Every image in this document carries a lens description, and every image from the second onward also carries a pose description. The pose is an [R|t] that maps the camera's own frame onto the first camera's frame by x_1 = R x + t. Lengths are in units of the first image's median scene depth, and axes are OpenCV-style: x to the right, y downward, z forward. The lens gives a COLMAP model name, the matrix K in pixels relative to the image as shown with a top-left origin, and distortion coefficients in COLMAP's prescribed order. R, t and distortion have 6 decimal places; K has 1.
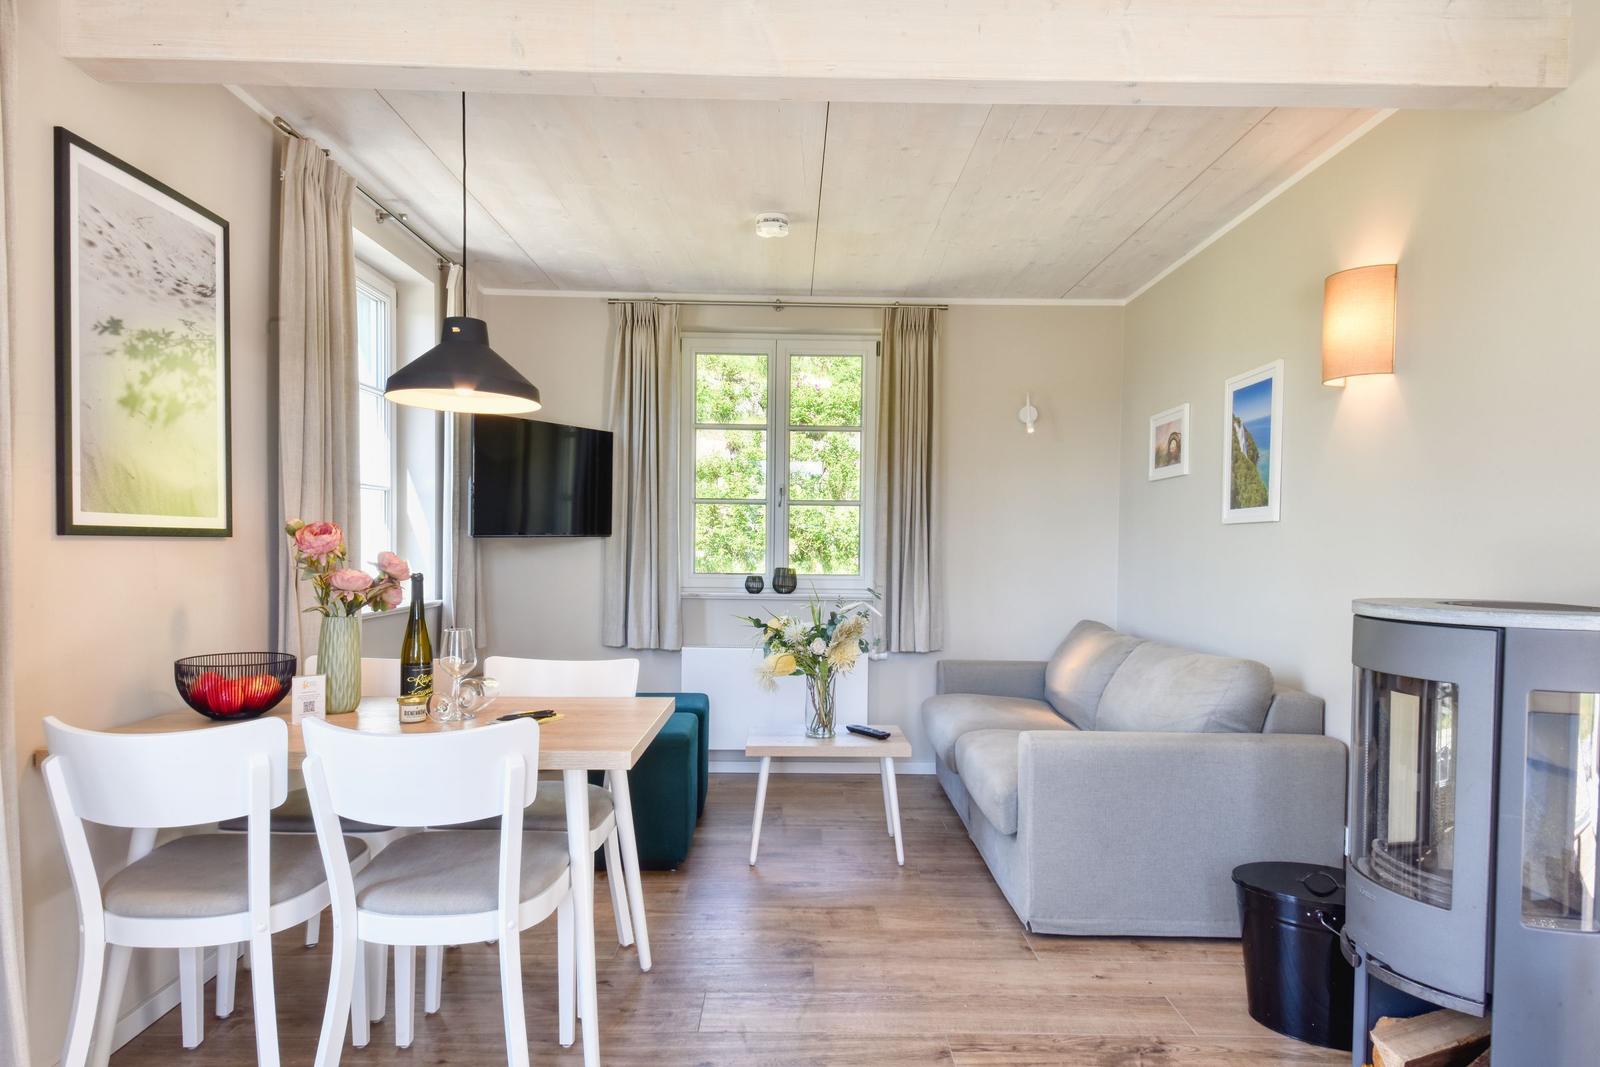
lens RADIAL K [[942.8, 0, 799.4], [0, 942.8, 569.9], [0, 0, 1]] dist [0.007421, 0.000030]
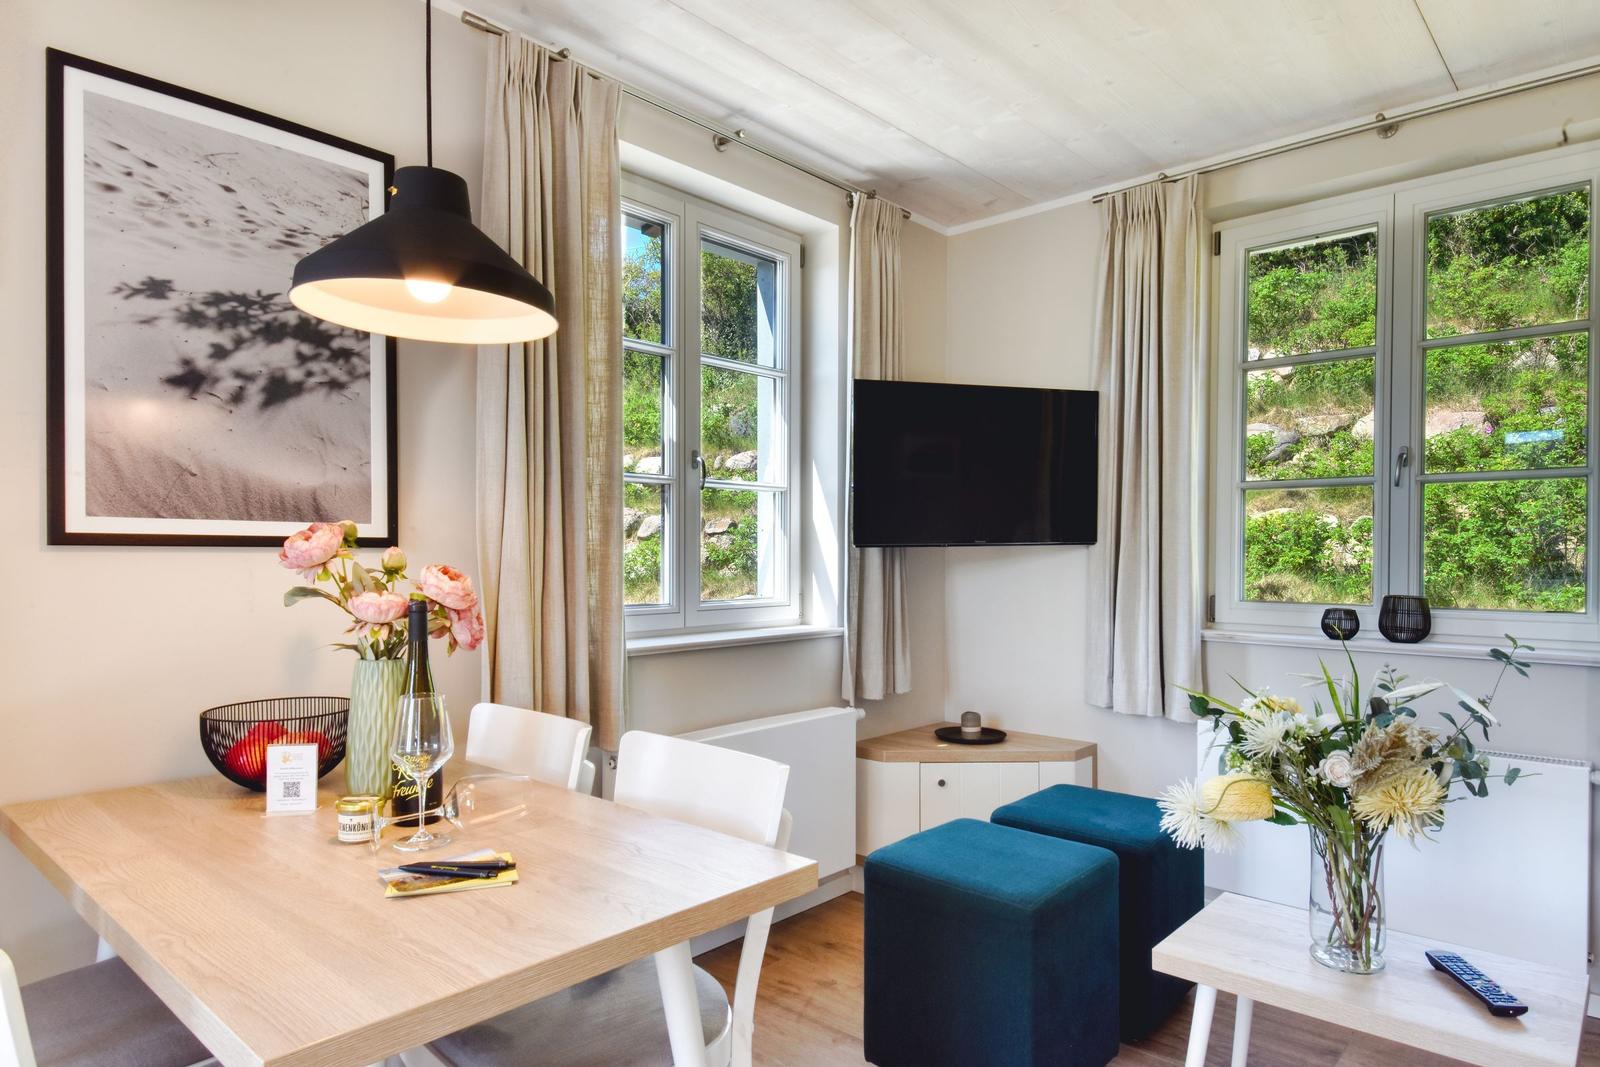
lens RADIAL K [[942.8, 0, 799.4], [0, 942.8, 569.9], [0, 0, 1]] dist [0.007421, 0.000030]
pose [[0.733796, 0.003449, -0.679361, 0.210946], [-0.014361, 0.999842, -0.010437, -0.013274], [0.679218, 0.017415, 0.733730, 0.699980]]
